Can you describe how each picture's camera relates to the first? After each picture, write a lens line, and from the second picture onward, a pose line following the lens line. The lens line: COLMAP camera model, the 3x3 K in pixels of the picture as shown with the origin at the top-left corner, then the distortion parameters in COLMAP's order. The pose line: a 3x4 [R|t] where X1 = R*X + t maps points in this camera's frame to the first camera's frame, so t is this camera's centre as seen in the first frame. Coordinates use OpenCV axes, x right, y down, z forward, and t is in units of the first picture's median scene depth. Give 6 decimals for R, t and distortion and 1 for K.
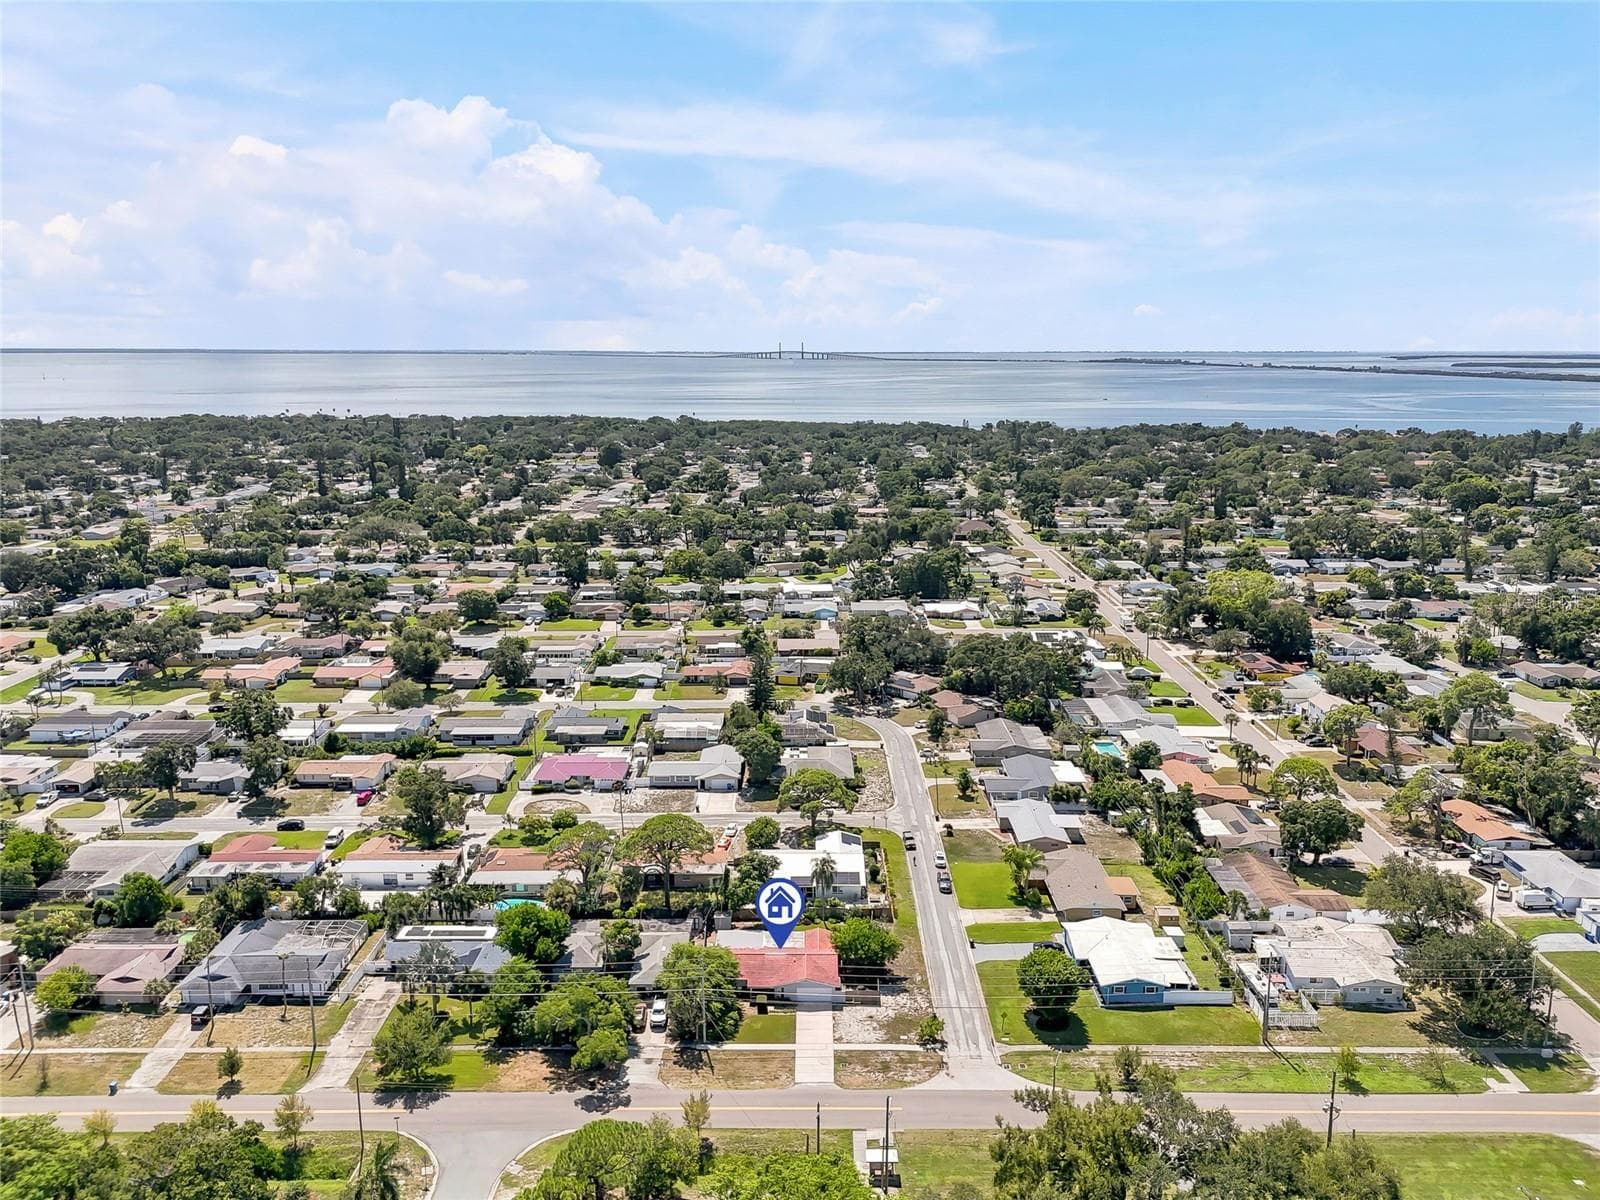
lens RADIAL K [[1171.7, 0, 772.4], [0, 1171.7, 599.1], [0, 0, 1]] dist [0.077470, -0.091574]
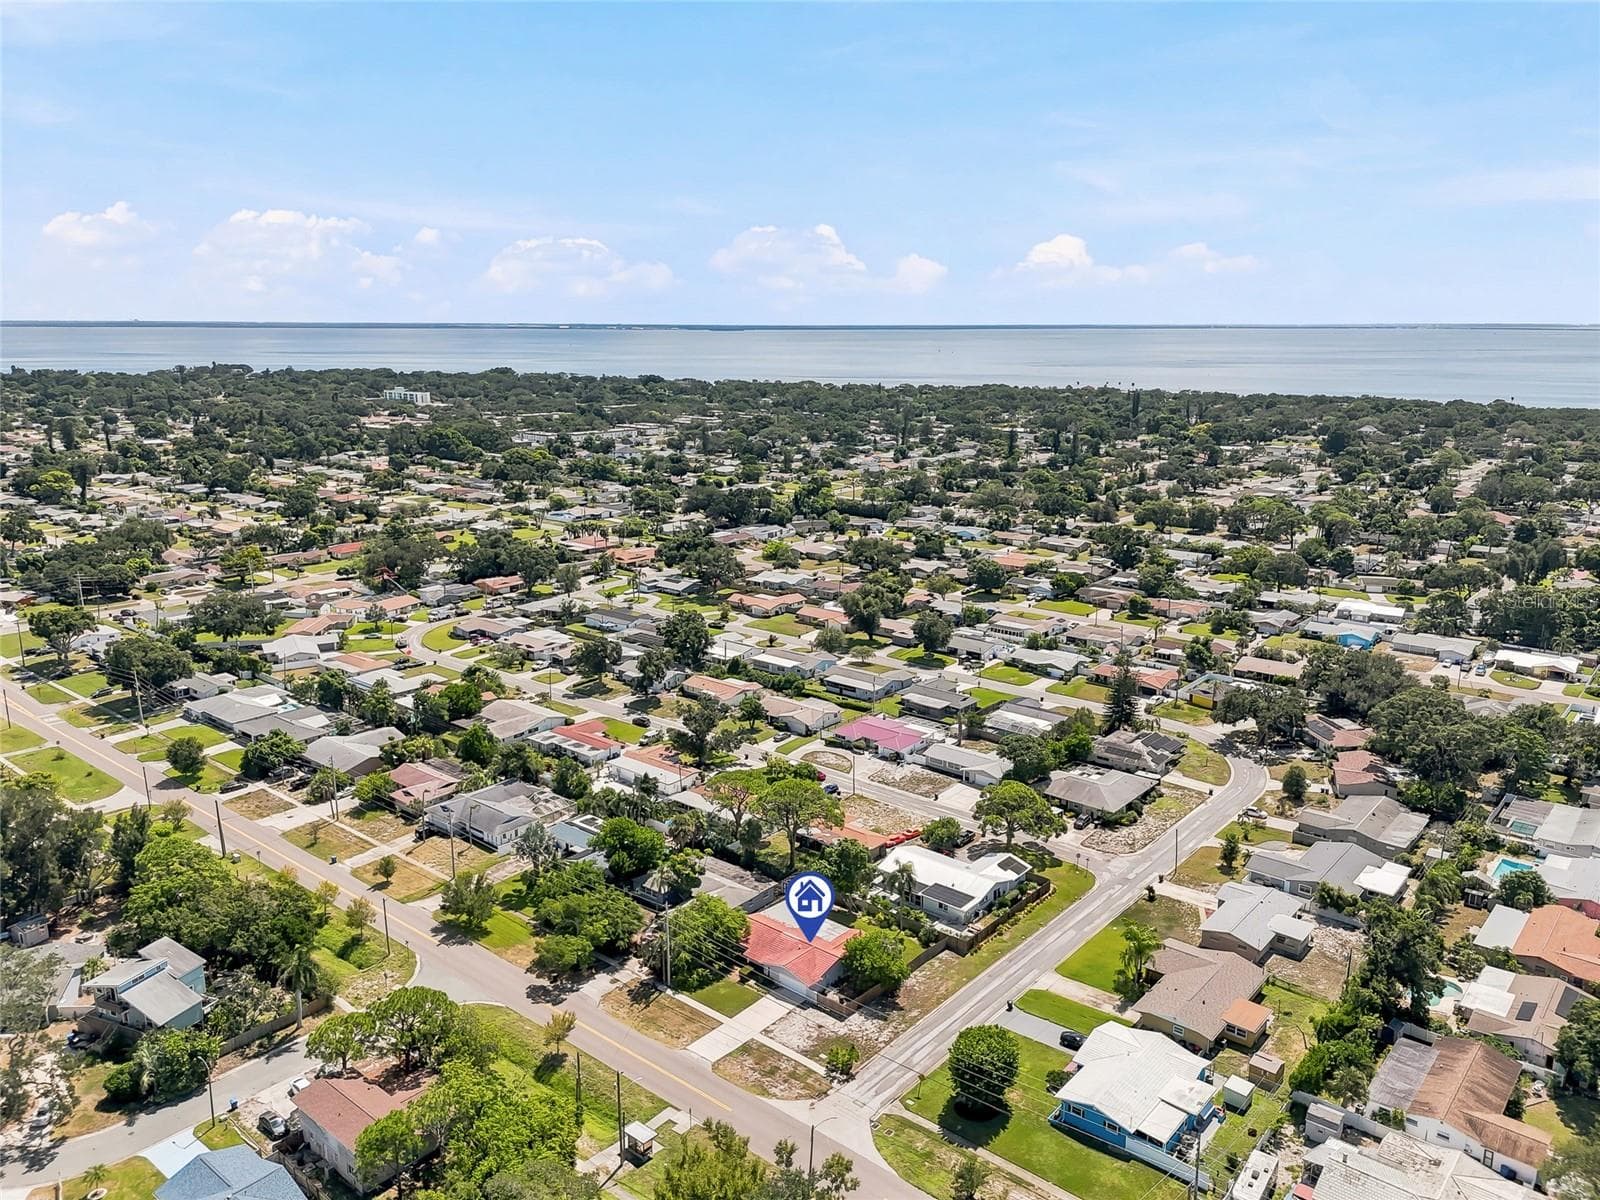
lens RADIAL K [[1171.7, 0, 772.4], [0, 1171.7, 599.1], [0, 0, 1]] dist [0.077470, -0.091574]
pose [[0.769757, 0.149073, -0.620686, 0.502982], [-0.136532, 0.988296, 0.068041, -0.035413], [0.623565, 0.032368, 0.781101, 0.197736]]
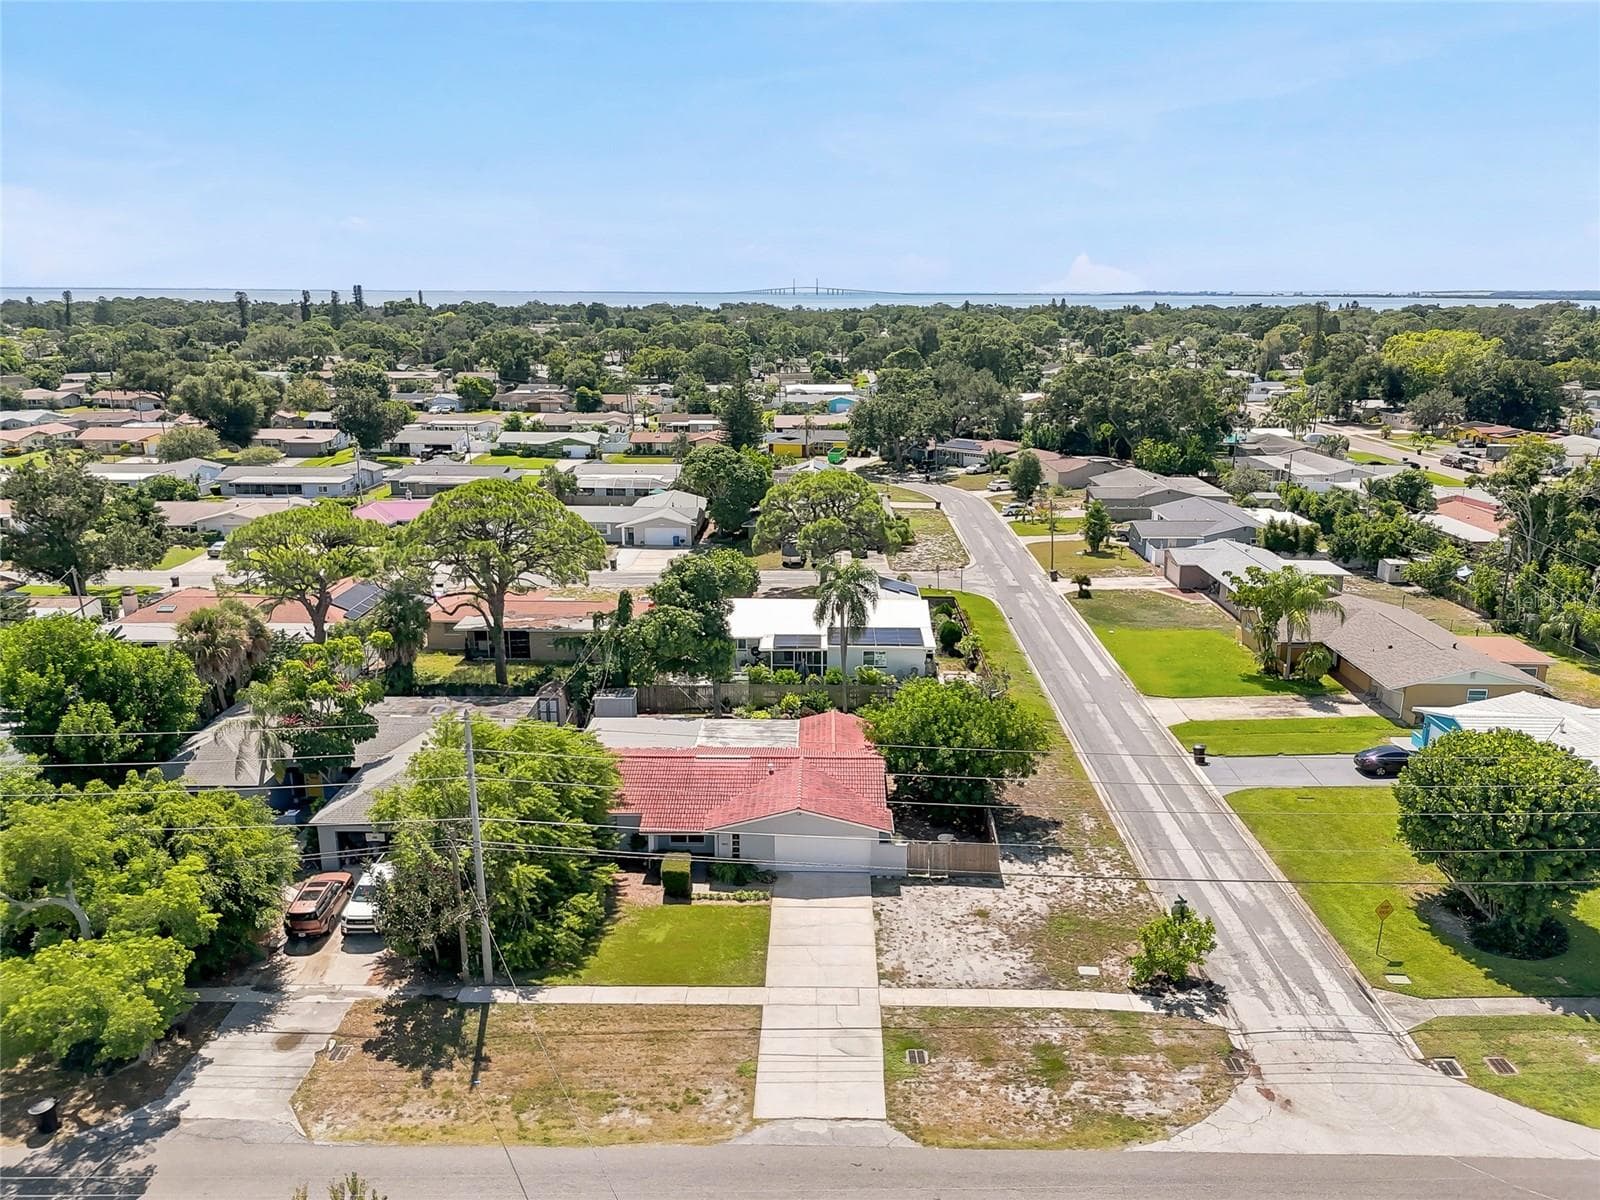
lens RADIAL K [[1157.6, 0, 805.6], [0, 1157.6, 600.7], [0, 0, 1]] dist [0.072493, -0.076957]
pose [[0.999664, 0.015355, 0.020903, 0.018863], [-0.016281, 0.998860, 0.044864, 0.210765], [-0.020190, -0.045189, 0.998774, 0.564728]]
